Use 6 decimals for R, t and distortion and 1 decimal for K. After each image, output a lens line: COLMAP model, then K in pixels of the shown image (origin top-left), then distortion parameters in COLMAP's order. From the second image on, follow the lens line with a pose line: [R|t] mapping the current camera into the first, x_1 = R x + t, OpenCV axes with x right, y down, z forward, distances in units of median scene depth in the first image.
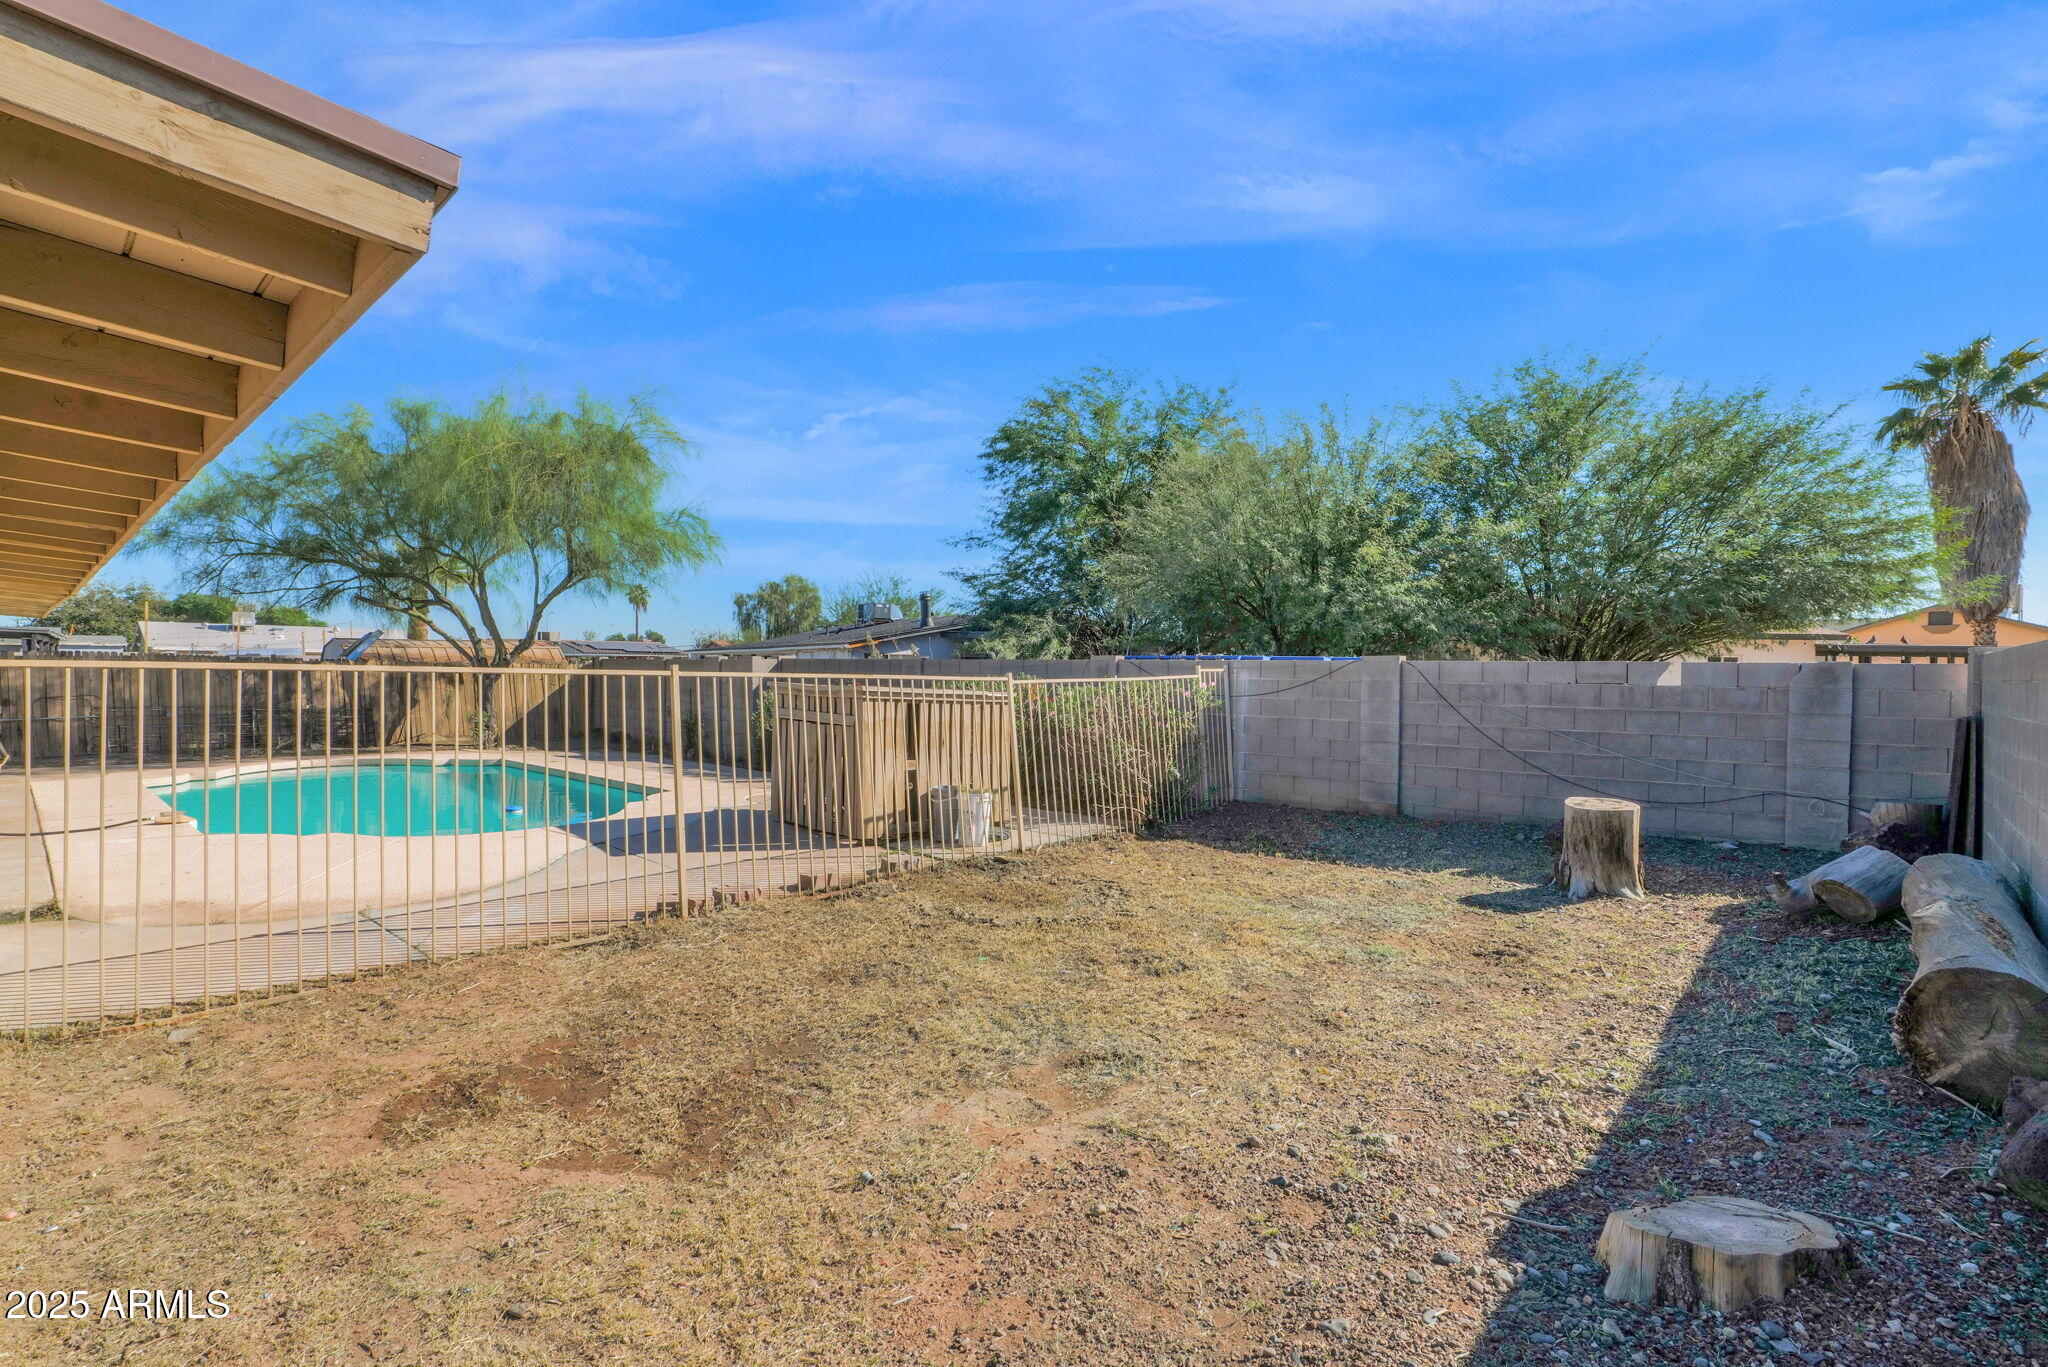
lens RADIAL K [[961.0, 0, 1026.3], [0, 961.0, 694.5], [0, 0, 1]] dist [-0.018547, 0.000681]
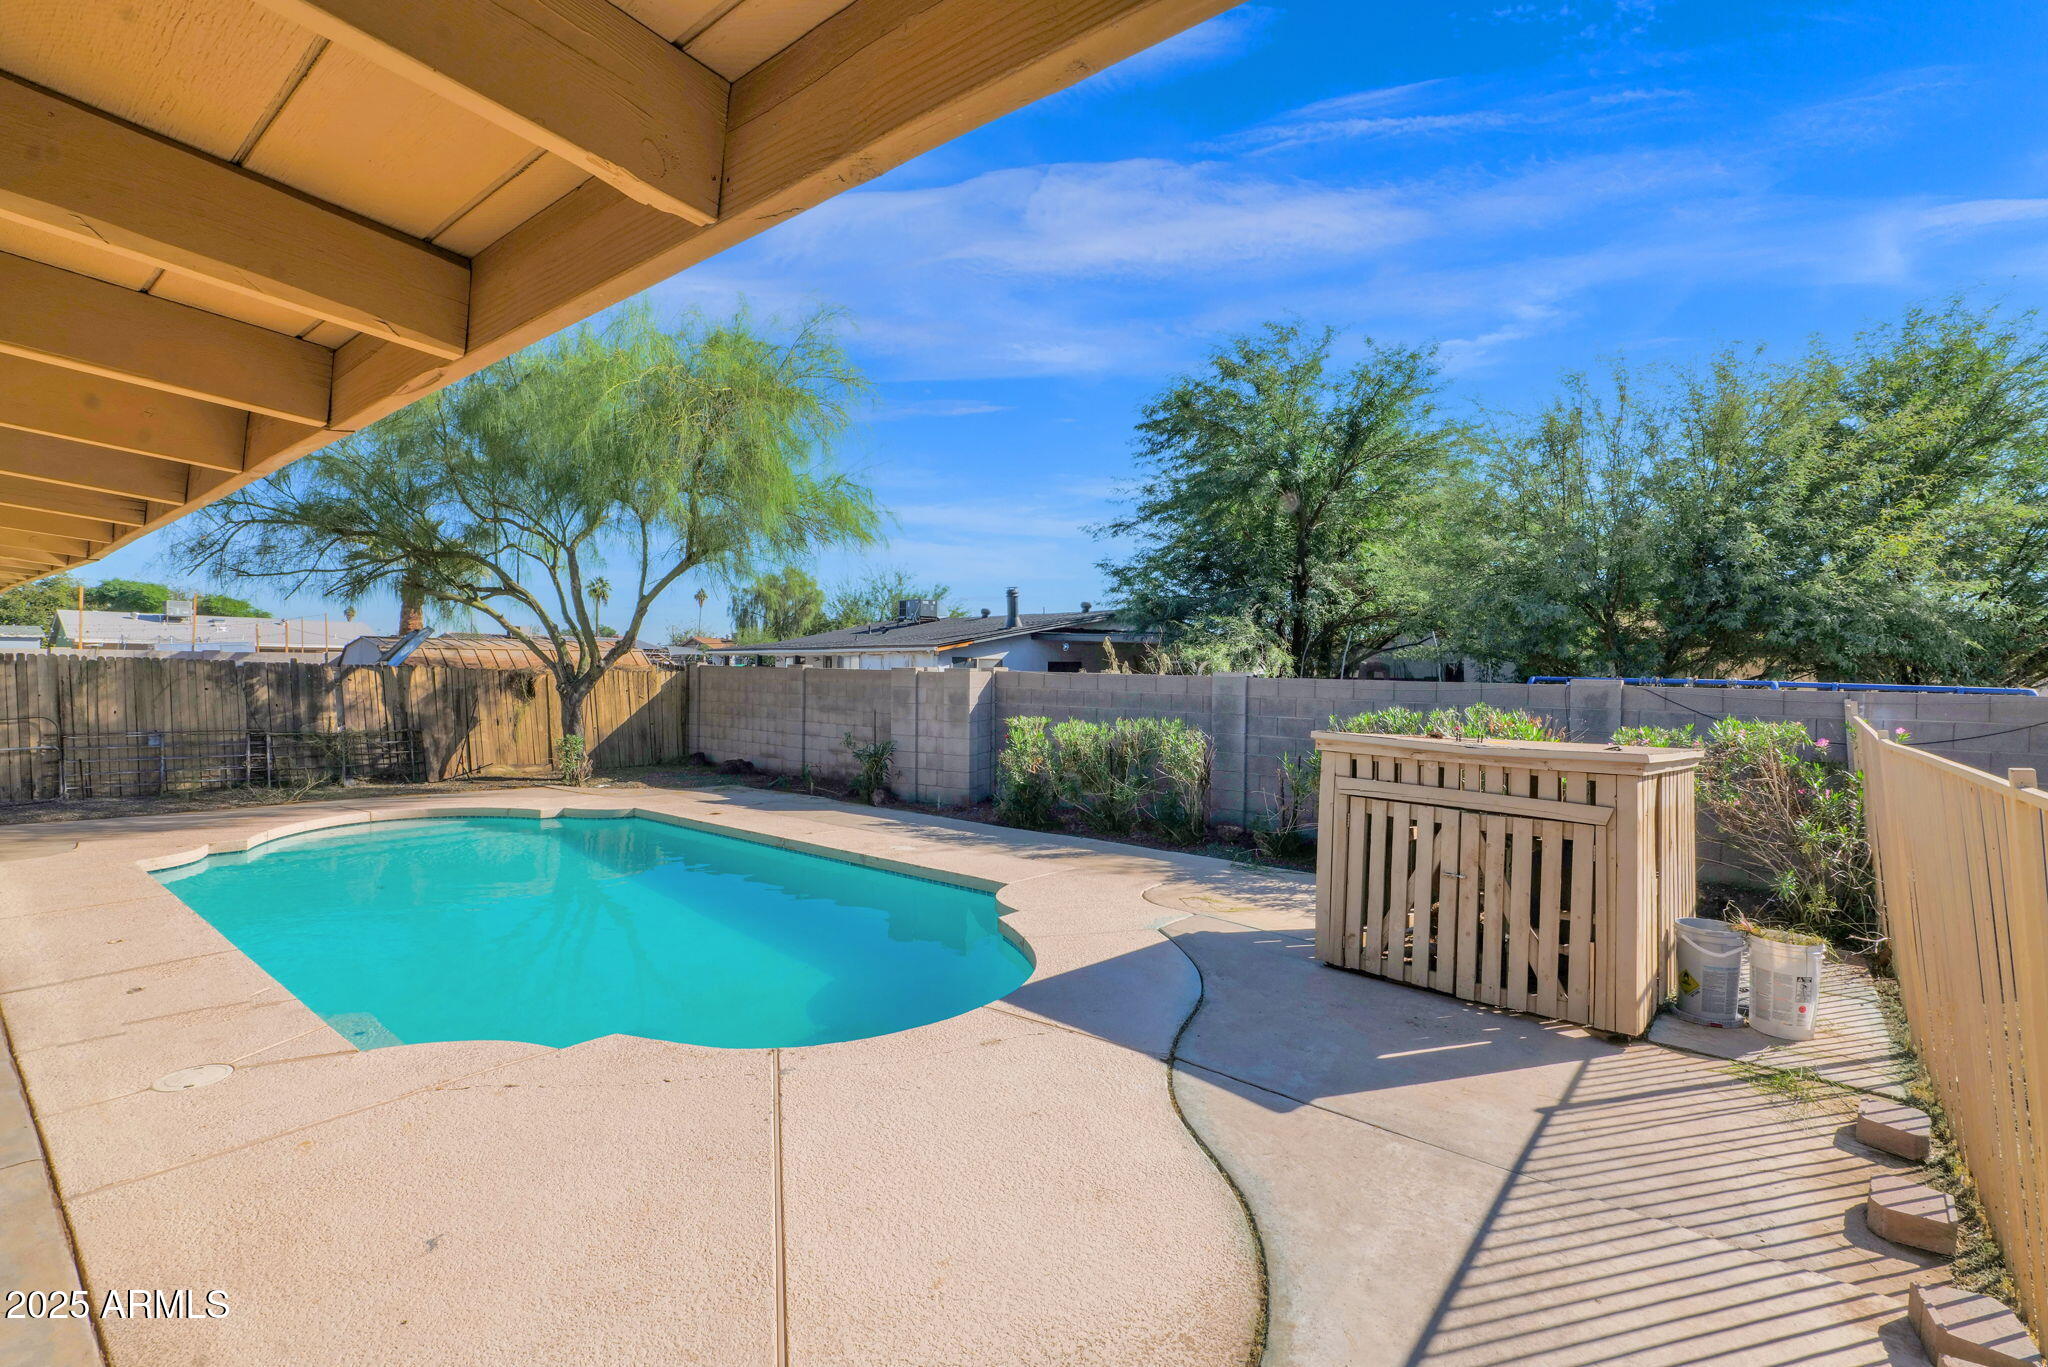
lens RADIAL K [[961.0, 0, 1032.2], [0, 961.0, 696.8], [0, 0, 1]] dist [-0.018547, 0.000681]
pose [[0.998460, 0.007477, 0.054965, -0.223844], [-0.007679, 0.999965, 0.003465, -0.016806], [-0.054937, -0.003882, 0.998482, 0.199498]]
